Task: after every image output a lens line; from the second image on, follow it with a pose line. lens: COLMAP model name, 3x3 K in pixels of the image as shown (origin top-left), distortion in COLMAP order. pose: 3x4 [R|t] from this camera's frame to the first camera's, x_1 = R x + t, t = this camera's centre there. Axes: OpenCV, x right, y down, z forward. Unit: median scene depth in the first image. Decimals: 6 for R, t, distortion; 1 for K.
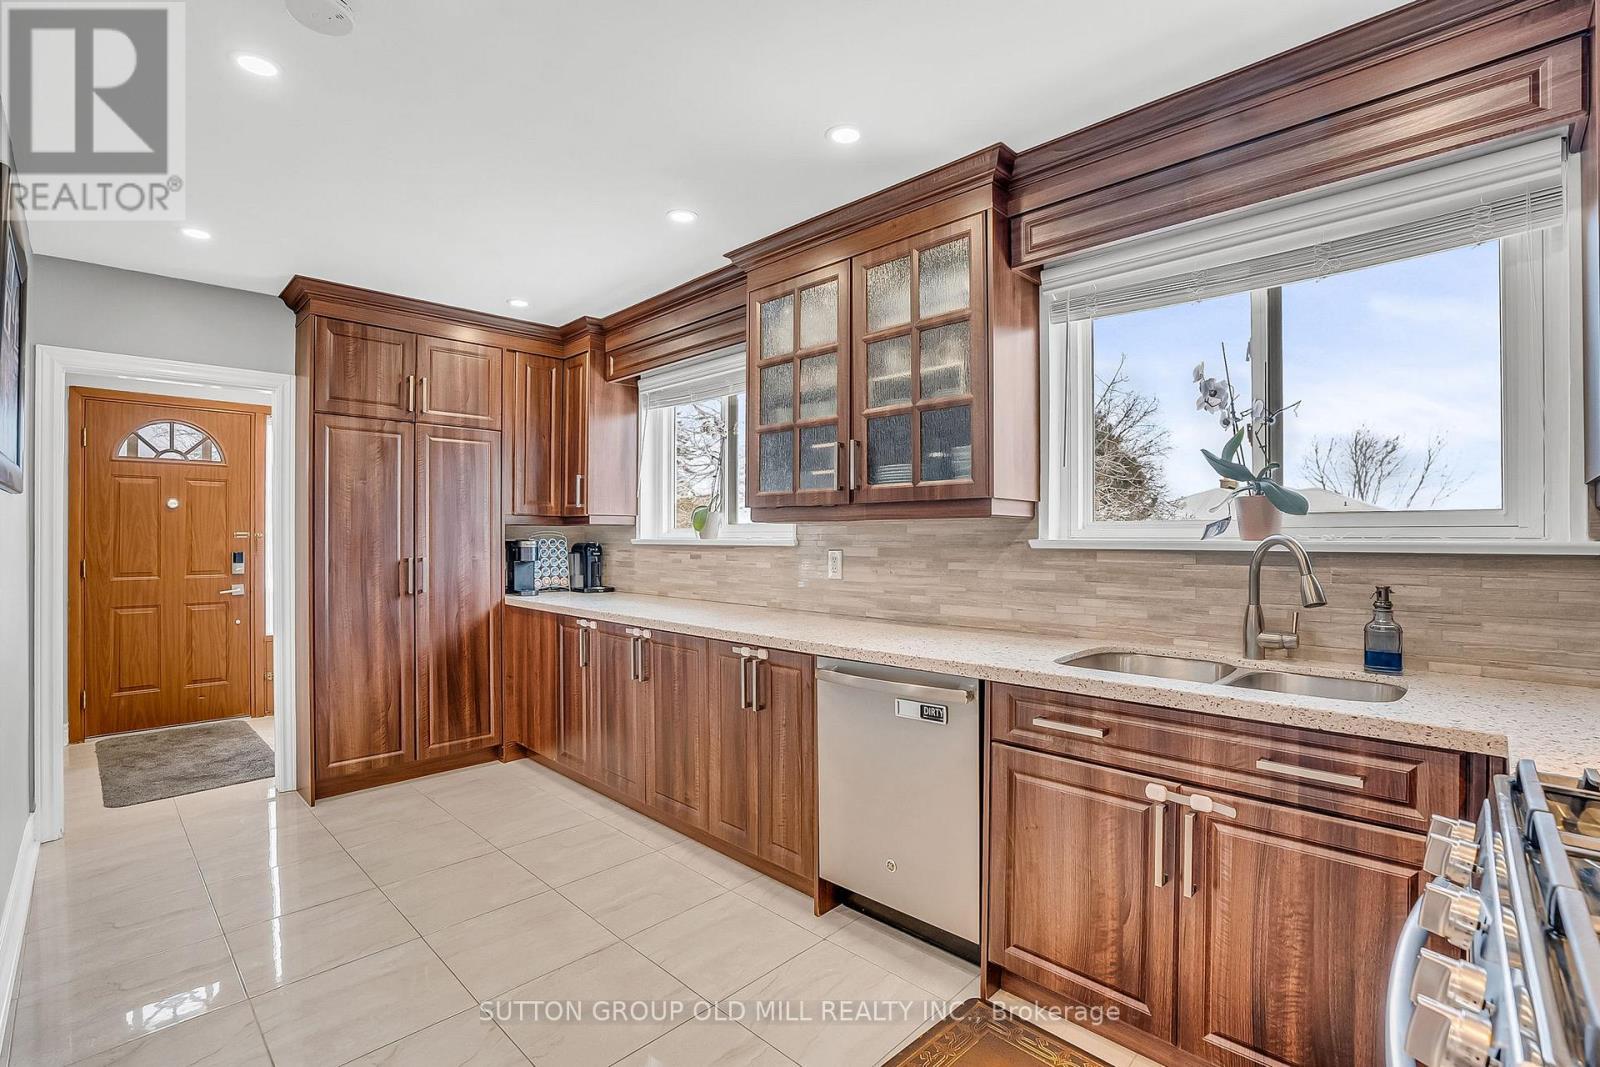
lens RADIAL K [[724.4, 0, 778.3], [0, 724.4, 528.8], [0, 0, 1]] dist [-0.040438, 0.000377]
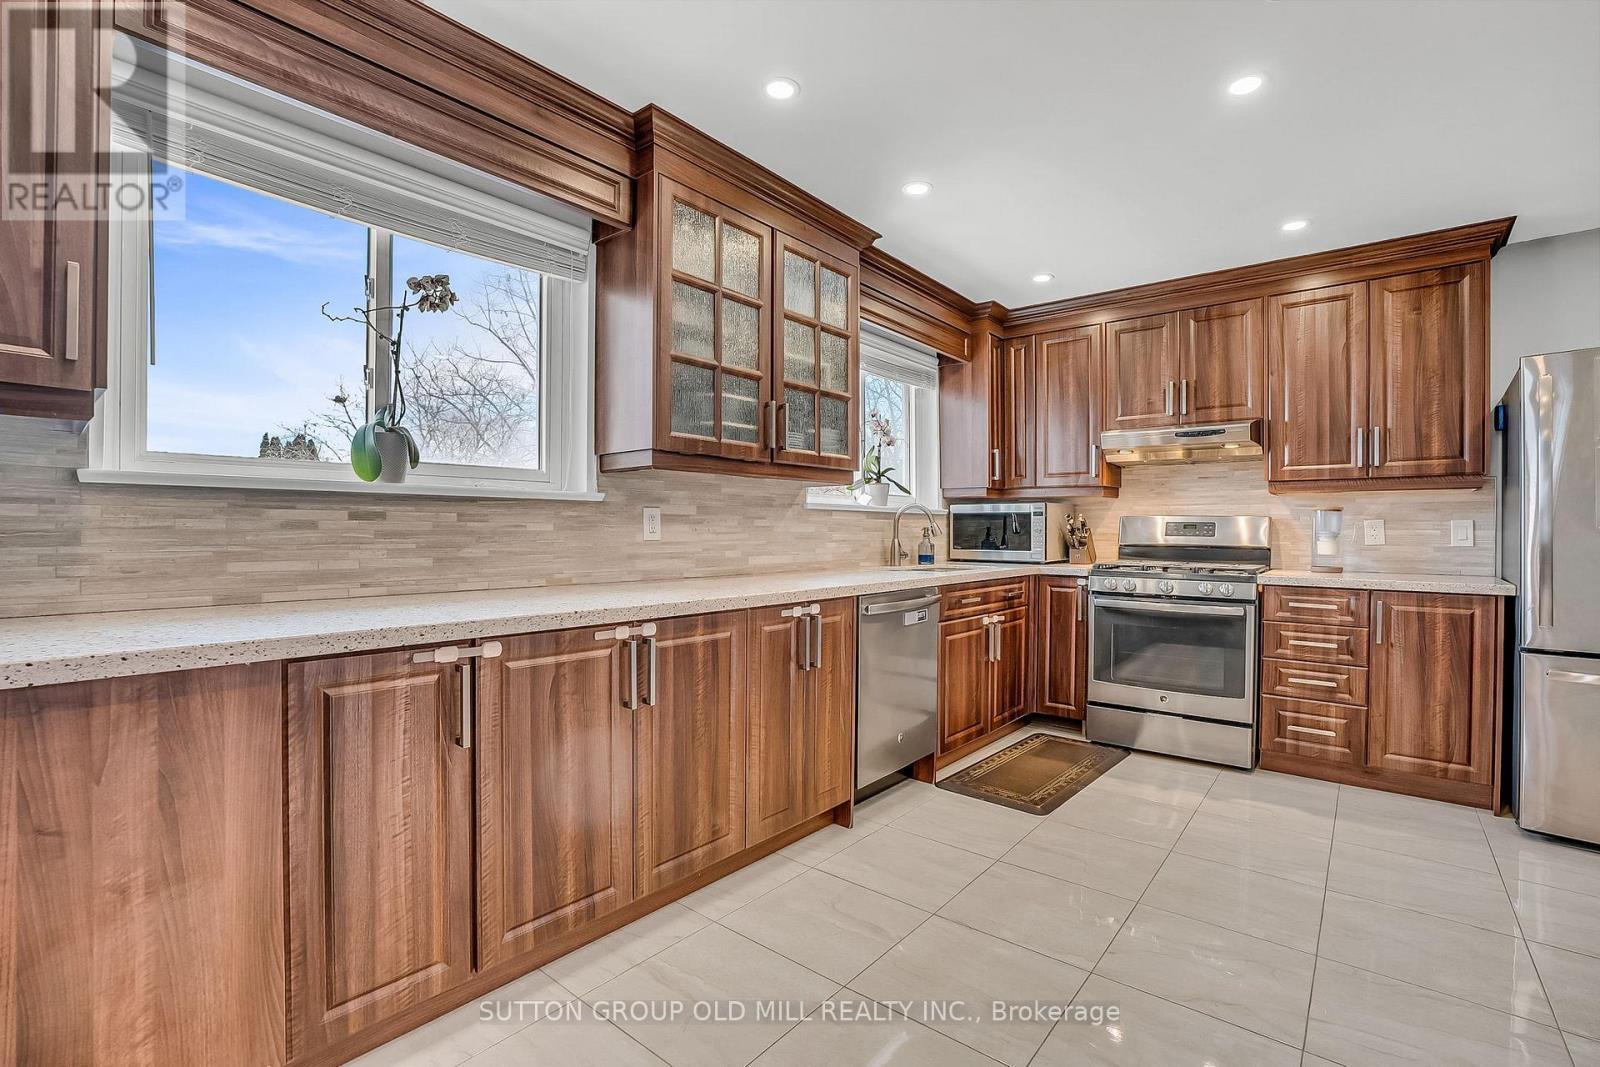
lens RADIAL K [[724.4, 0, 778.3], [0, 724.4, 528.8], [0, 0, 1]] dist [-0.040438, 0.000377]
pose [[-0.082131, 0.000997, 0.996621, -0.992996], [-0.016416, 0.999862, -0.002353, 0.067522], [-0.996486, -0.016554, -0.082103, 1.128476]]
